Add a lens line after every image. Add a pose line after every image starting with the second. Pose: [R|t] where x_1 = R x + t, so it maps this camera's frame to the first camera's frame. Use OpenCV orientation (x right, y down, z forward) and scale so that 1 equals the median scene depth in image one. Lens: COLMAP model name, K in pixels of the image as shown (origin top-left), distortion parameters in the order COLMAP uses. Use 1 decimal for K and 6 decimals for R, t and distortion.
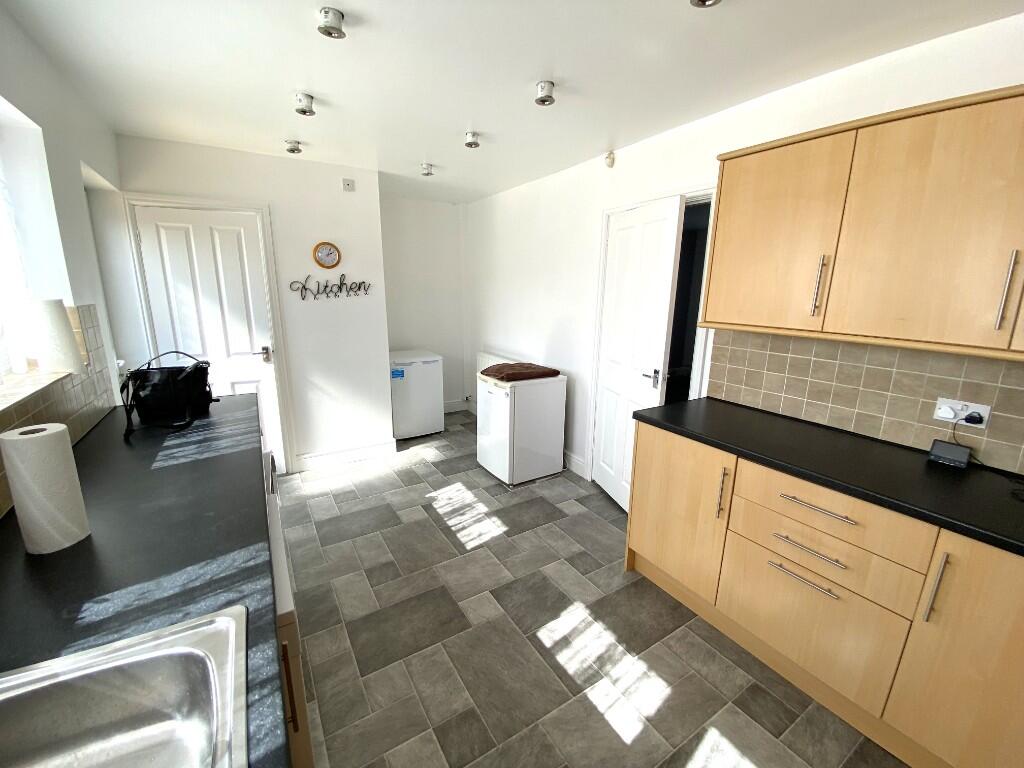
lens RADIAL K [[416.8, 0, 512.0], [0, 416.8, 384.0], [0, 0, 1]] dist [0.018253, -0.019231]
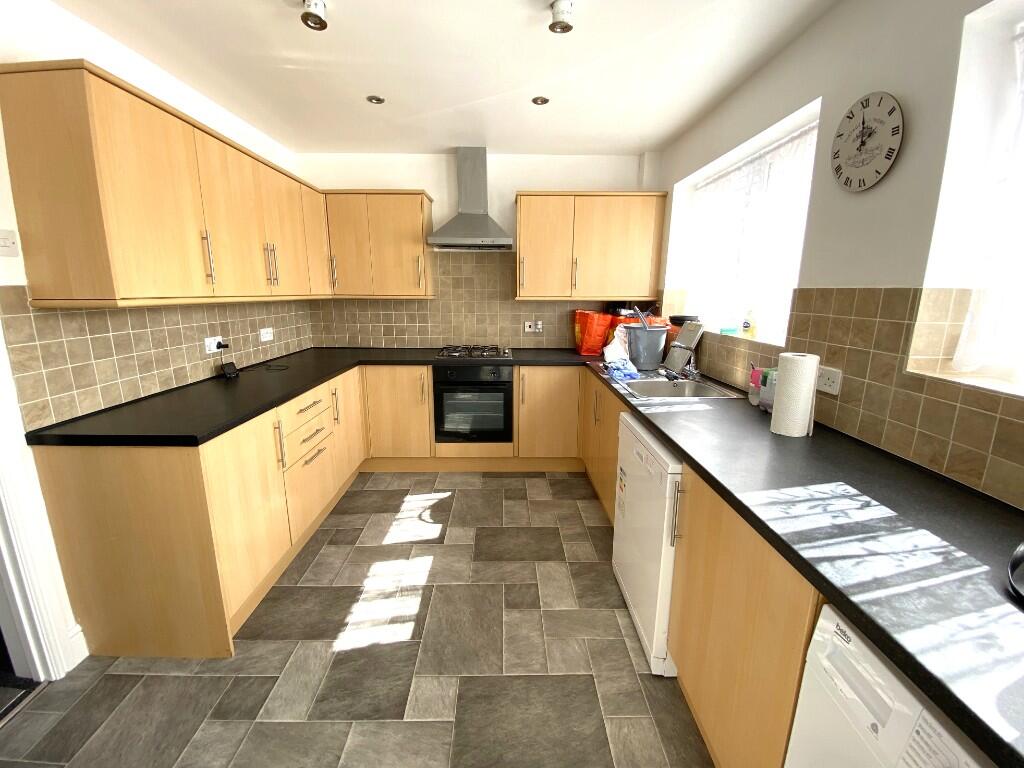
lens RADIAL K [[416.8, 0, 512.0], [0, 416.8, 384.0], [0, 0, 1]] dist [0.018253, -0.019231]
pose [[-0.854411, -0.129443, 0.503216, -0.540692], [0.104888, 0.905568, 0.411030, -0.267076], [-0.508901, 0.403970, -0.760150, 1.405773]]
